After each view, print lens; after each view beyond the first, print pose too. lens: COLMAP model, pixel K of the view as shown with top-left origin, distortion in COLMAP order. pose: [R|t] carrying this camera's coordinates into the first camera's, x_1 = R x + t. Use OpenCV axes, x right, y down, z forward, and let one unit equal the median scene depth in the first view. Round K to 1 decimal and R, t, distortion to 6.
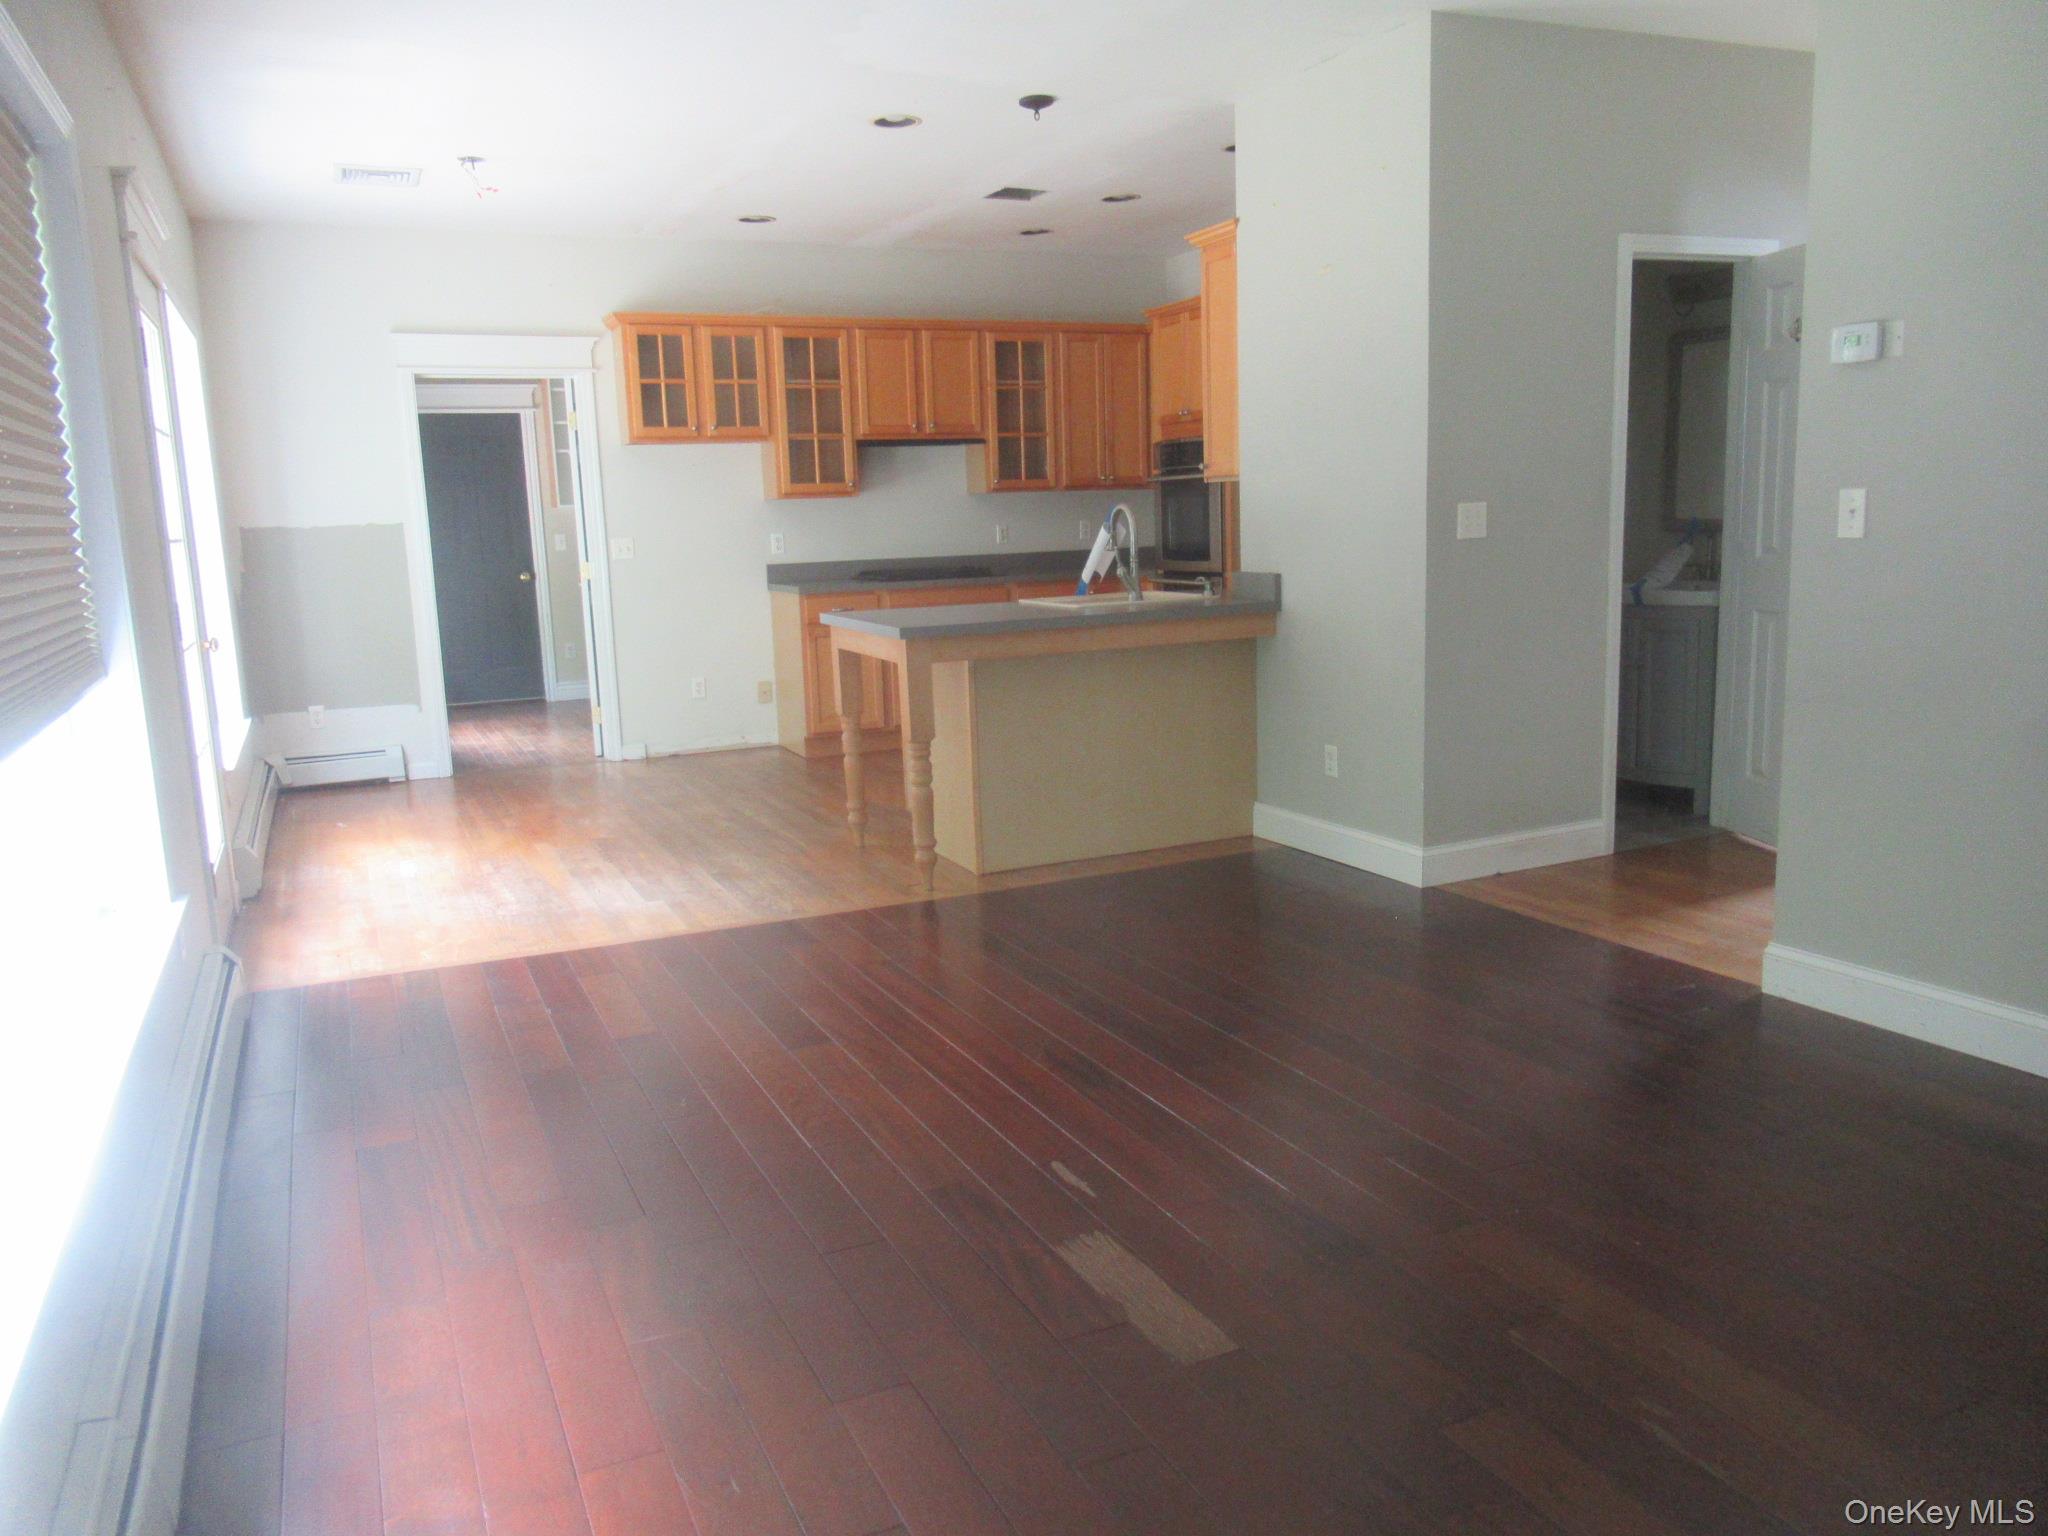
lens RADIAL K [[1527.4, 0, 1026.8], [0, 1527.4, 769.7], [0, 0, 1]] dist [0.006648, -0.009003]
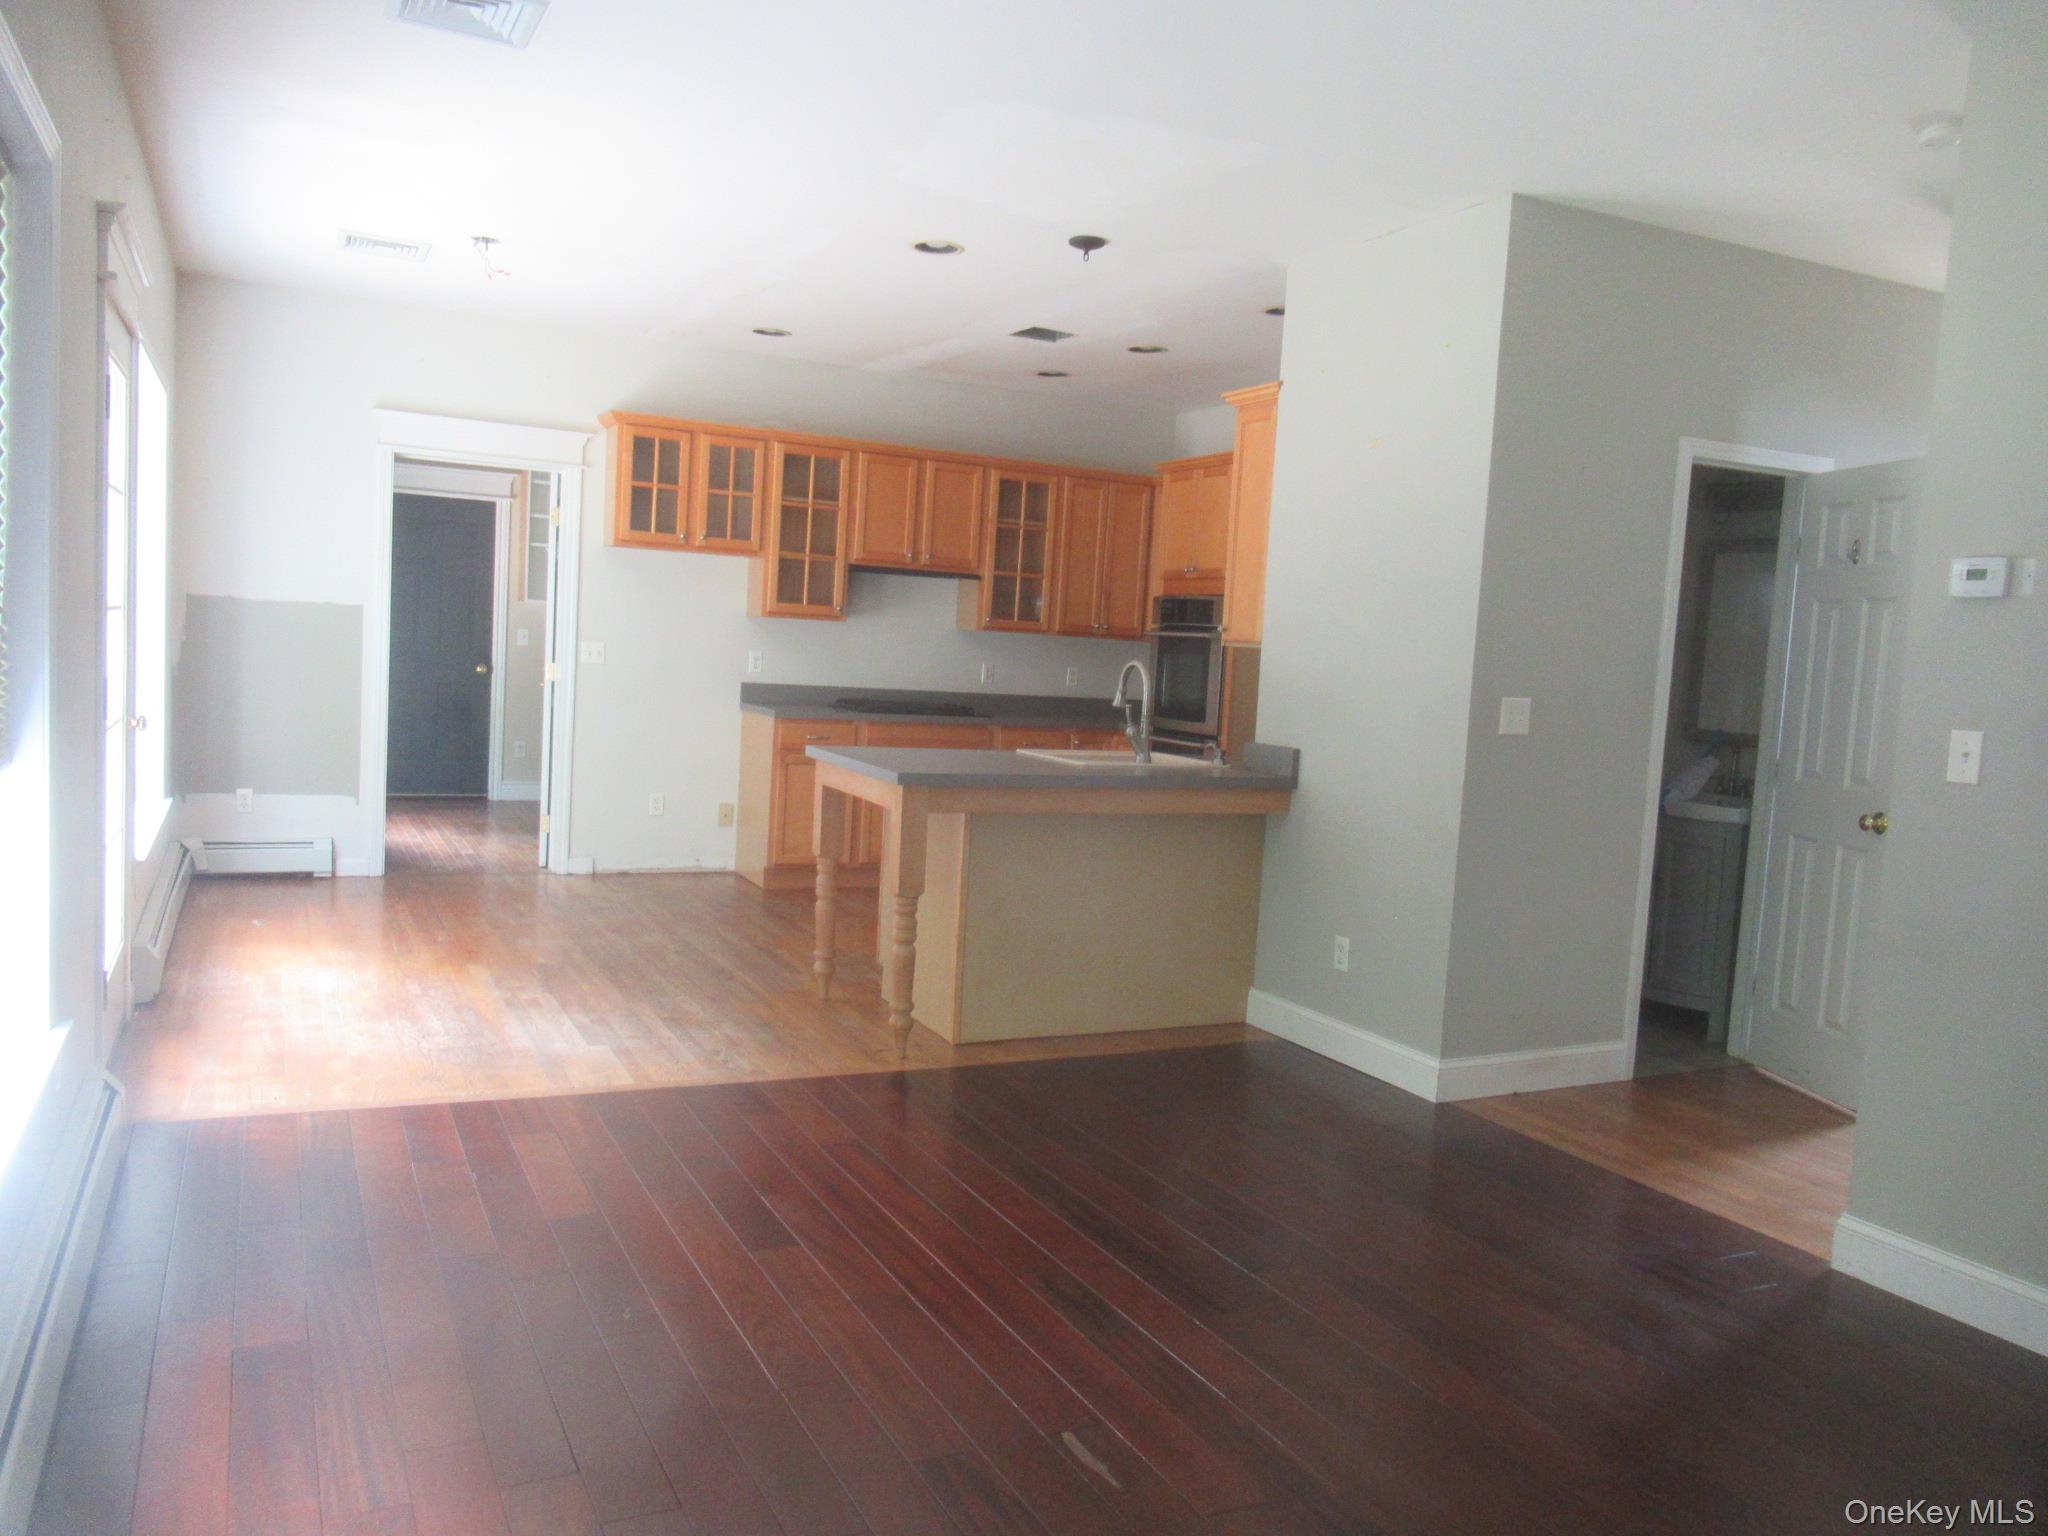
lens RADIAL K [[1527.4, 0, 1032.7], [0, 1527.4, 777.6], [0, 0, 1]] dist [0.006648, -0.009003]
pose [[0.994989, 0.090658, 0.042160, -0.031899], [-0.086935, 0.992747, -0.083036, -0.015508], [-0.049382, 0.078955, 0.995654, 0.056807]]
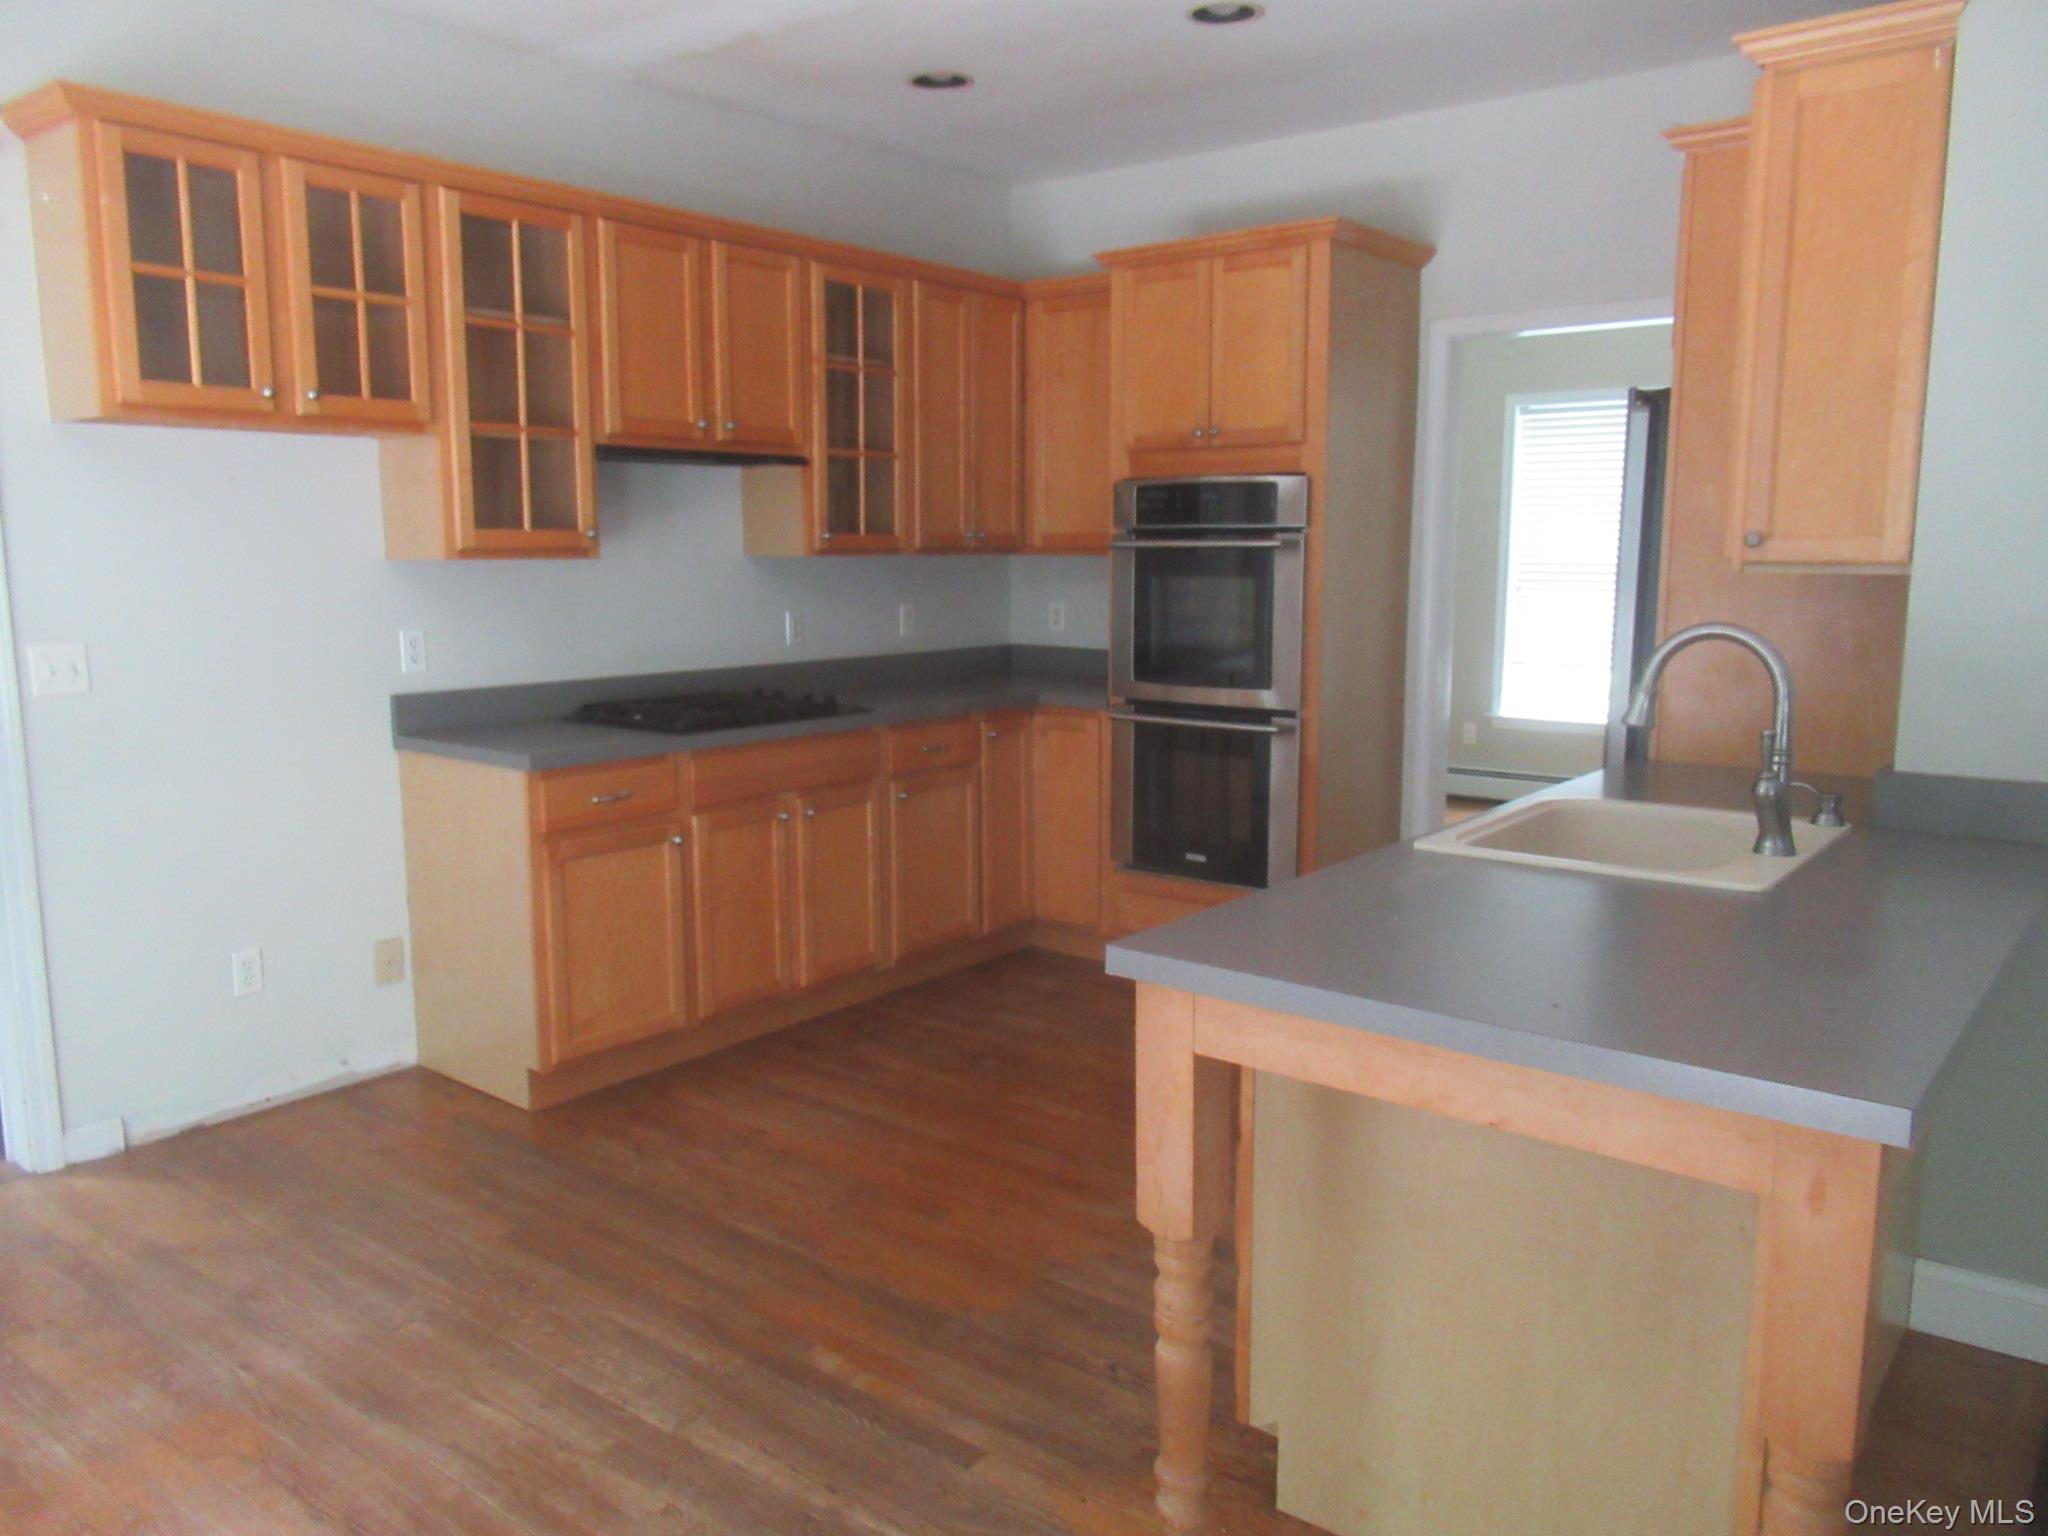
lens RADIAL K [[1527.4, 0, 1020.4], [0, 1527.4, 778.0], [0, 0, 1]] dist [0.006648, -0.009003]
pose [[0.895881, -0.035359, 0.442885, -0.276741], [0.045641, 0.998879, -0.012575, -0.125758], [-0.441944, 0.031480, 0.896490, 0.656040]]
